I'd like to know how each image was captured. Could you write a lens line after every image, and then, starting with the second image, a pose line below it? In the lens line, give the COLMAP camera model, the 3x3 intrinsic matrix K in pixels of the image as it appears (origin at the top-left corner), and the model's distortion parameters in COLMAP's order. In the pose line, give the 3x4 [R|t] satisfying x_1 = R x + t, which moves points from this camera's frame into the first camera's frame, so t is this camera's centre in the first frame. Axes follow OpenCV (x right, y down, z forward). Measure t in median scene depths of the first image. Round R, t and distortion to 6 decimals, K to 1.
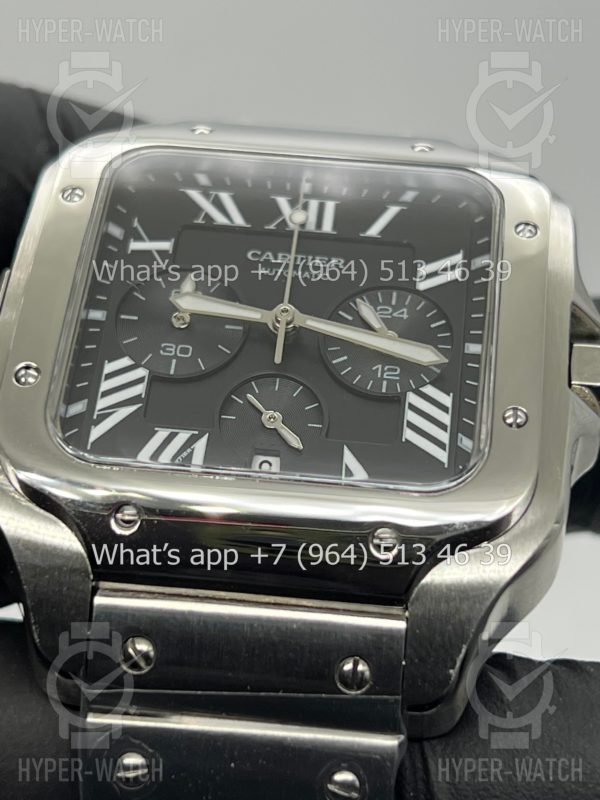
lens RADIAL K [[1773.7, 0, 303.5], [0, 1773.7, 416.8], [0, 0, 1]] dist [0.306443, -0.050622]
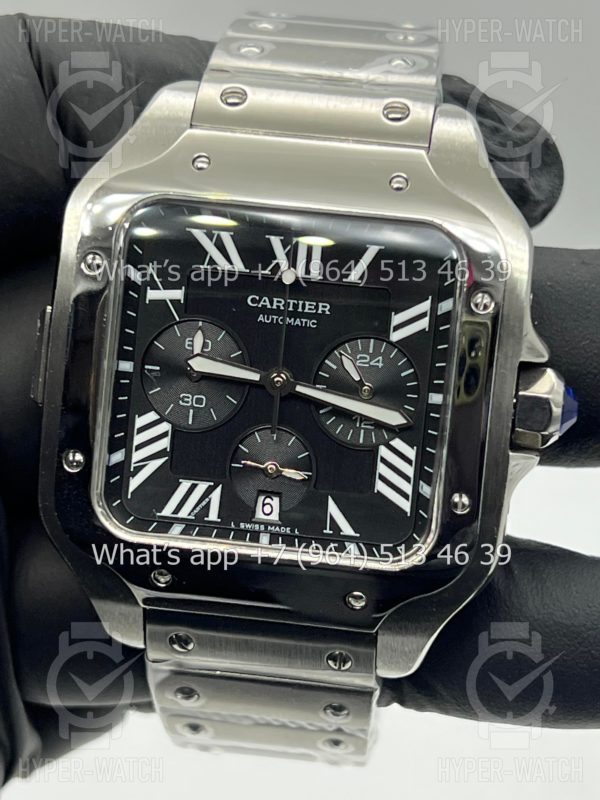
lens RADIAL K [[1773.7, 0, 303.5], [0, 1773.7, 416.8], [0, 0, 1]] dist [0.306443, -0.050622]
pose [[0.996989, -0.006674, -0.077249, 0.100826], [0.050781, 0.809089, 0.585489, -0.754025], [0.058594, -0.587649, 0.806992, 0.010669]]
